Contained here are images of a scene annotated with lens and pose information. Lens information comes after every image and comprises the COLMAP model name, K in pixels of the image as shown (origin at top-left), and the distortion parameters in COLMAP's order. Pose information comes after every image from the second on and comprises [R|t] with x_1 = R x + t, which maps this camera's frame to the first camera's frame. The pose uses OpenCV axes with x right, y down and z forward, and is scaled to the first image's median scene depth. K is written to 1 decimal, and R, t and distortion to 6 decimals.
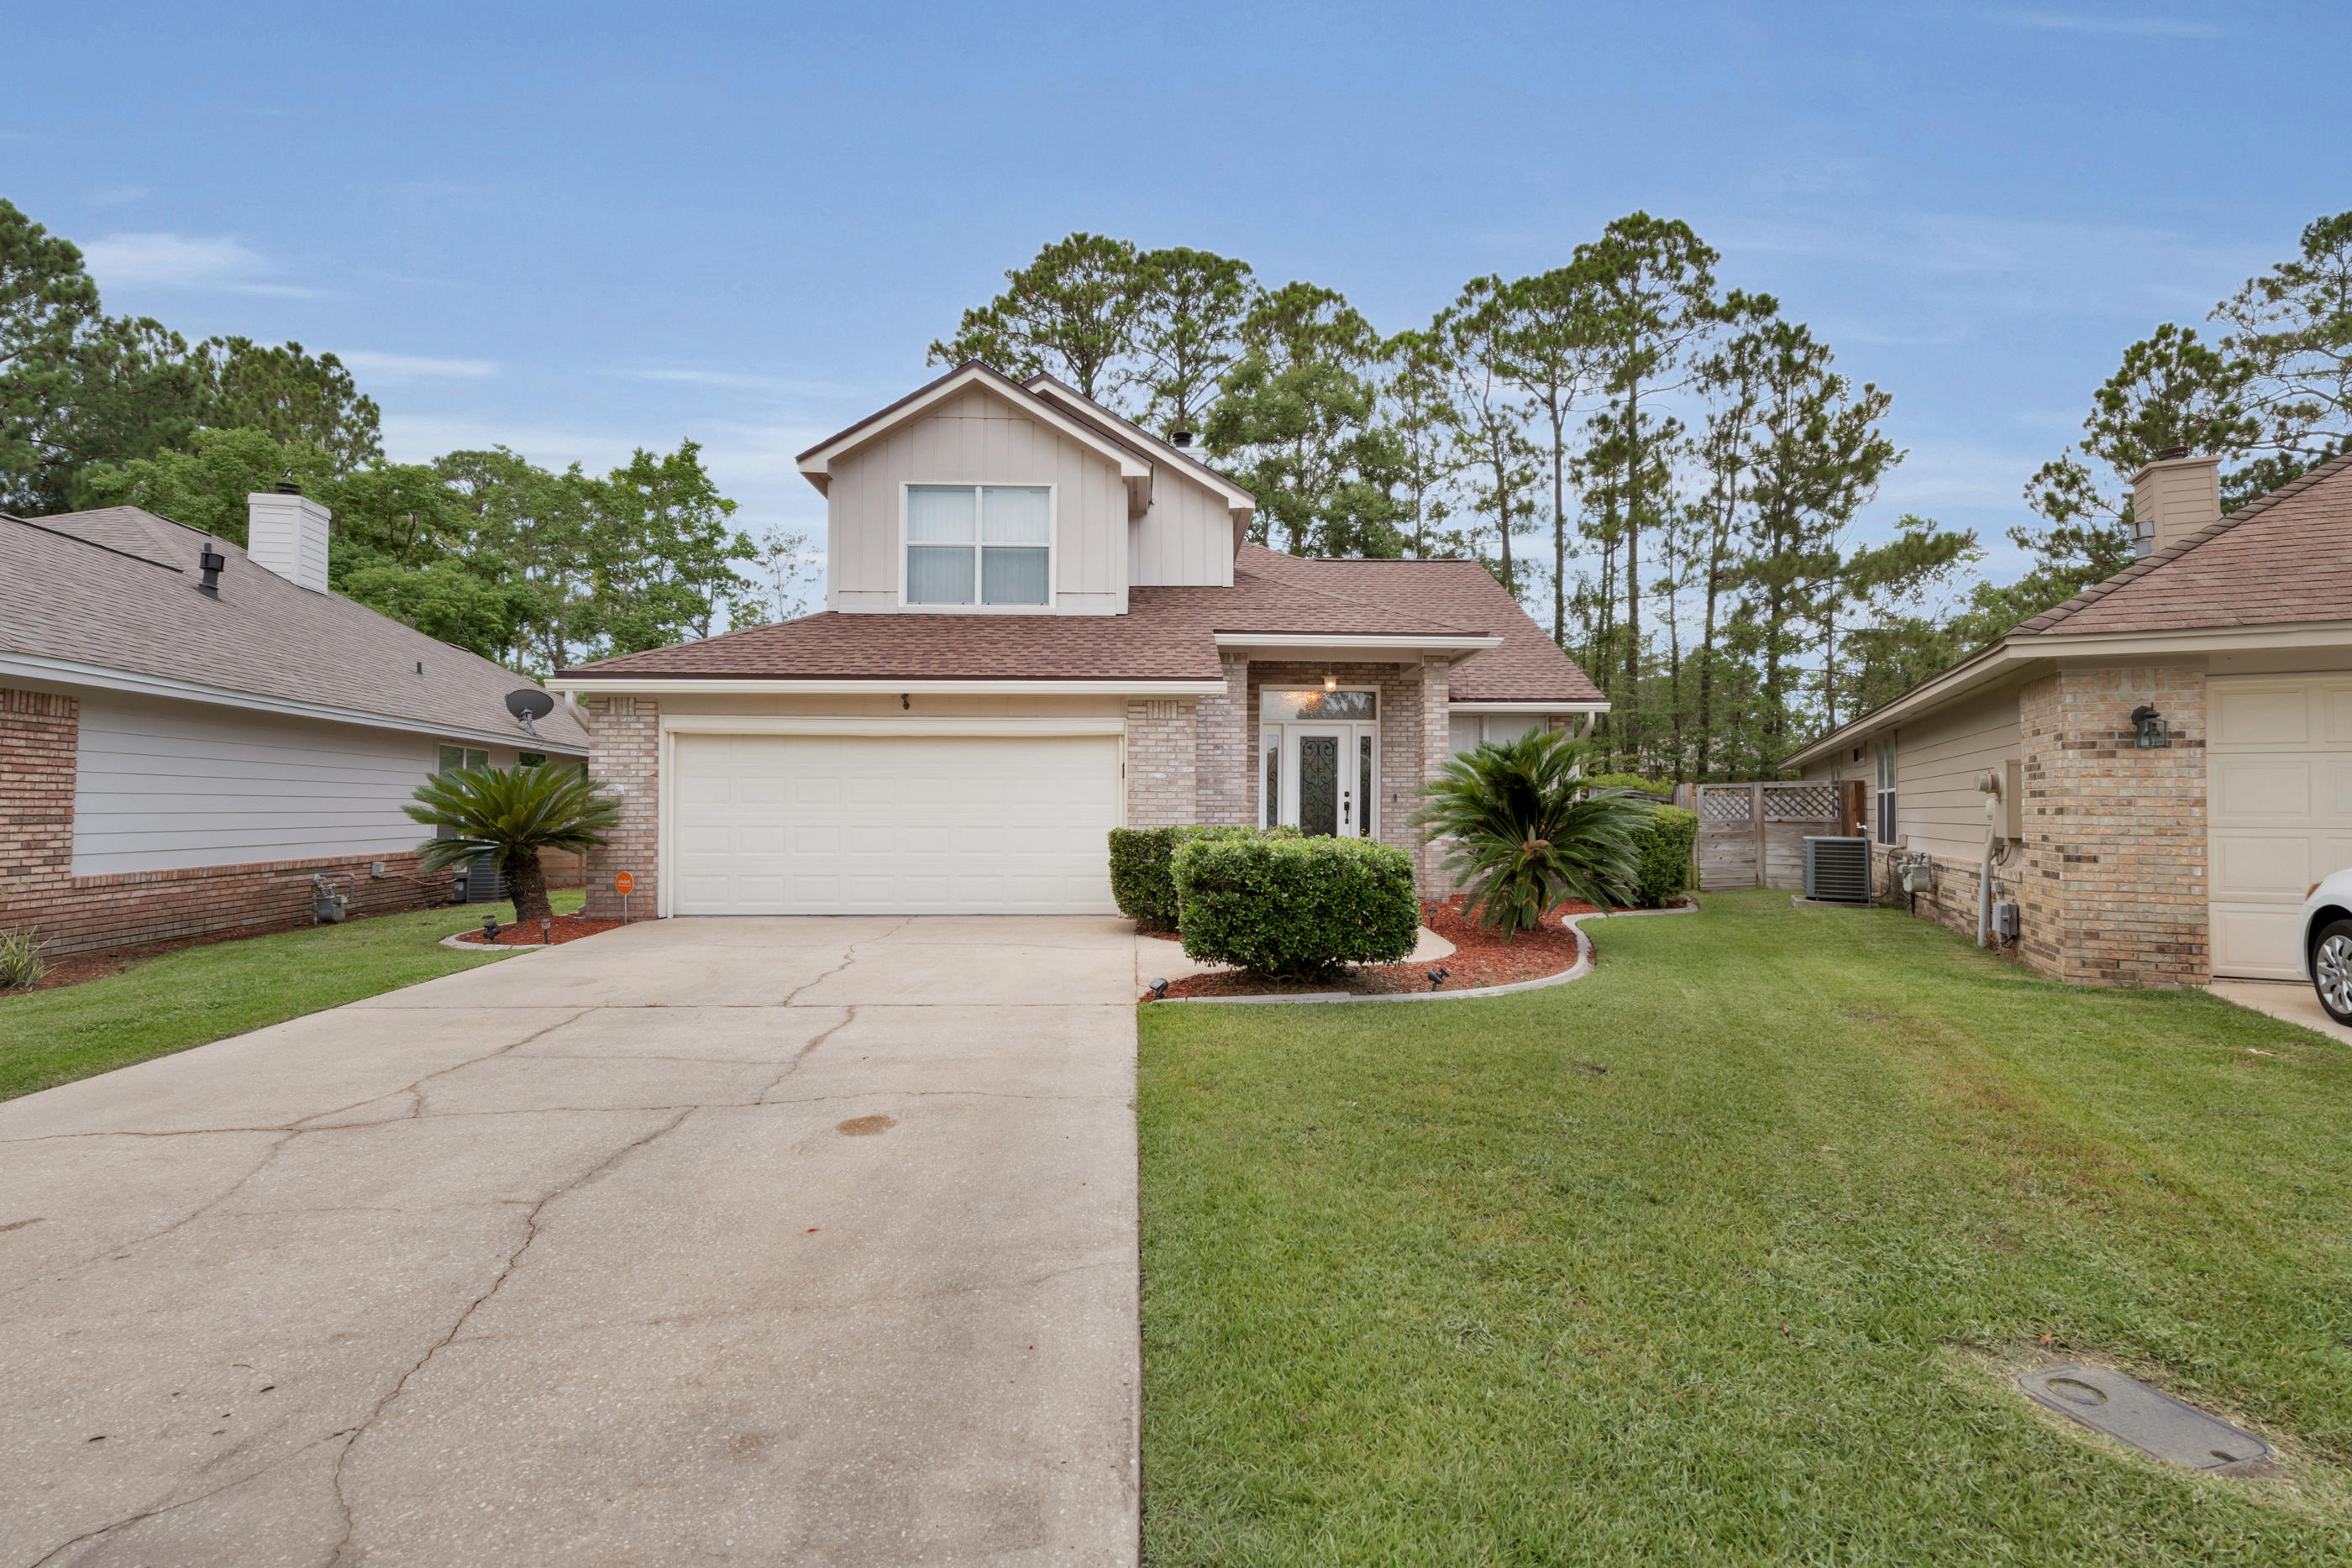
lens RADIAL K [[1085.6, 0, 1179.1], [0, 1085.6, 785.6], [0, 0, 1]] dist [-0.002235, -0.002846]
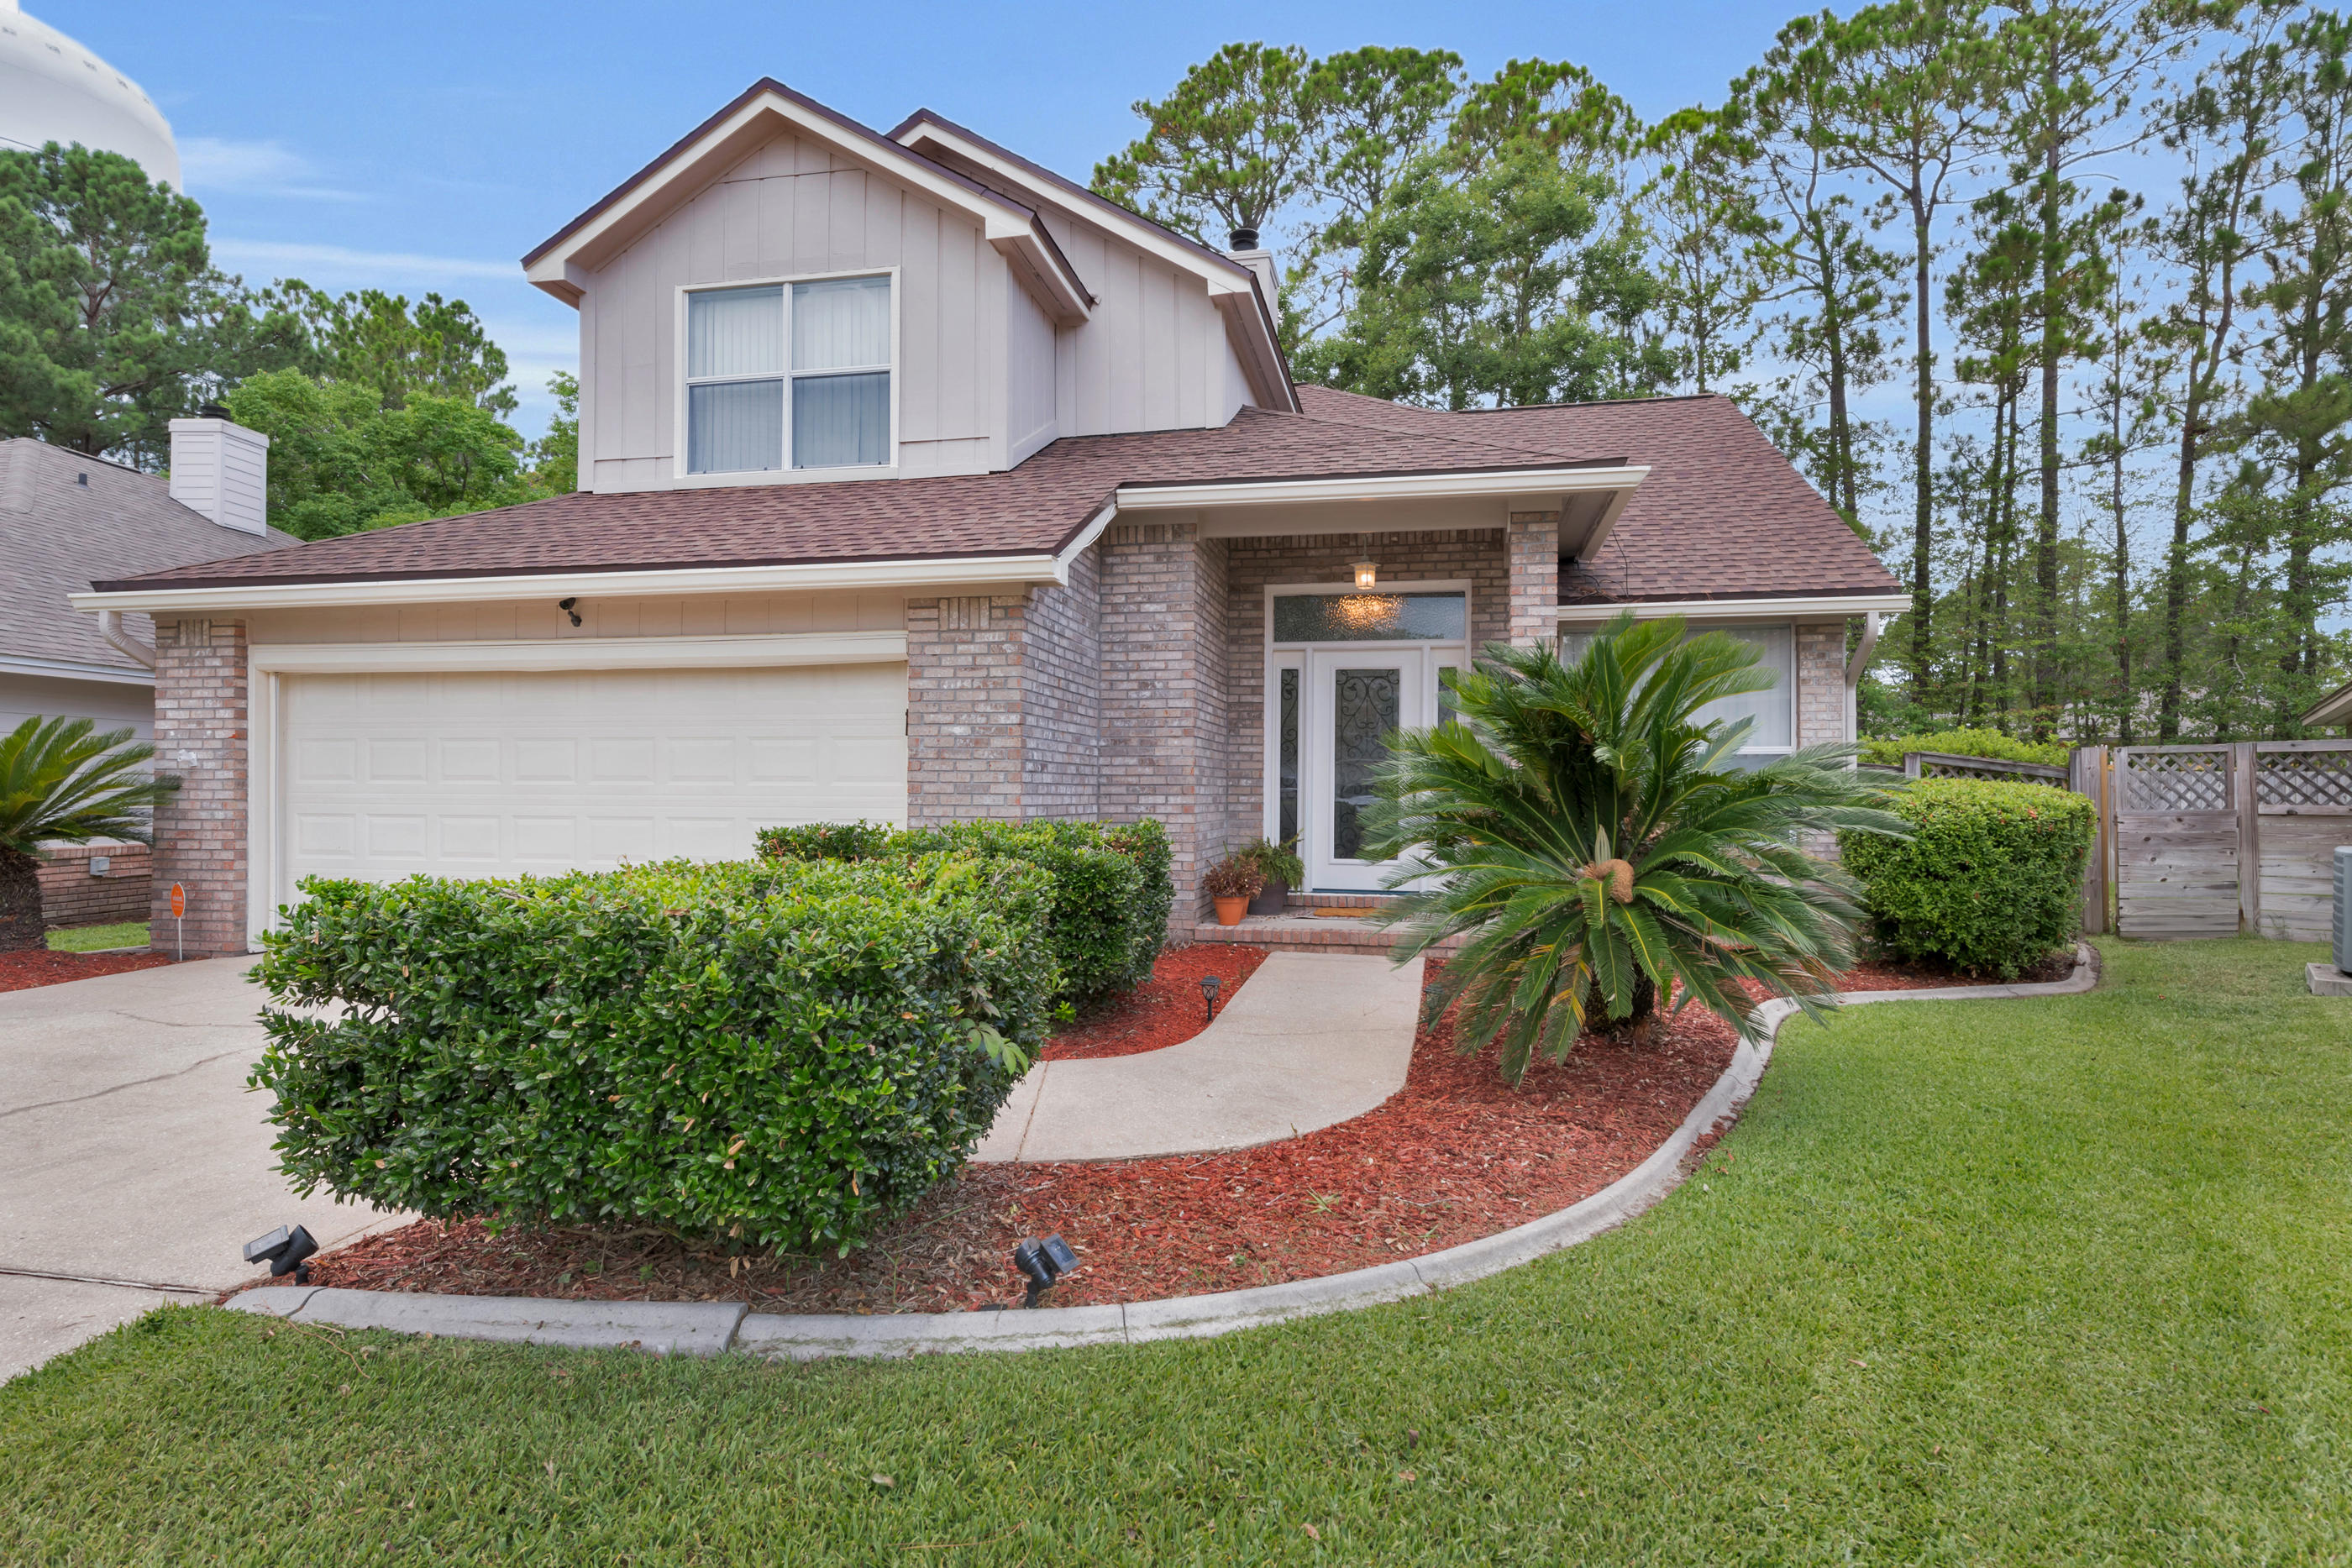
lens RADIAL K [[1220.3, 0, 1167.2], [0, 1220.3, 786.1], [0, 0, 1]] dist [0.002590, -0.005378]
pose [[0.967931, 0.001738, -0.251211, 0.087689], [0.003309, 0.999801, 0.019665, 0.002809], [0.251195, -0.019865, 0.967733, 0.145613]]
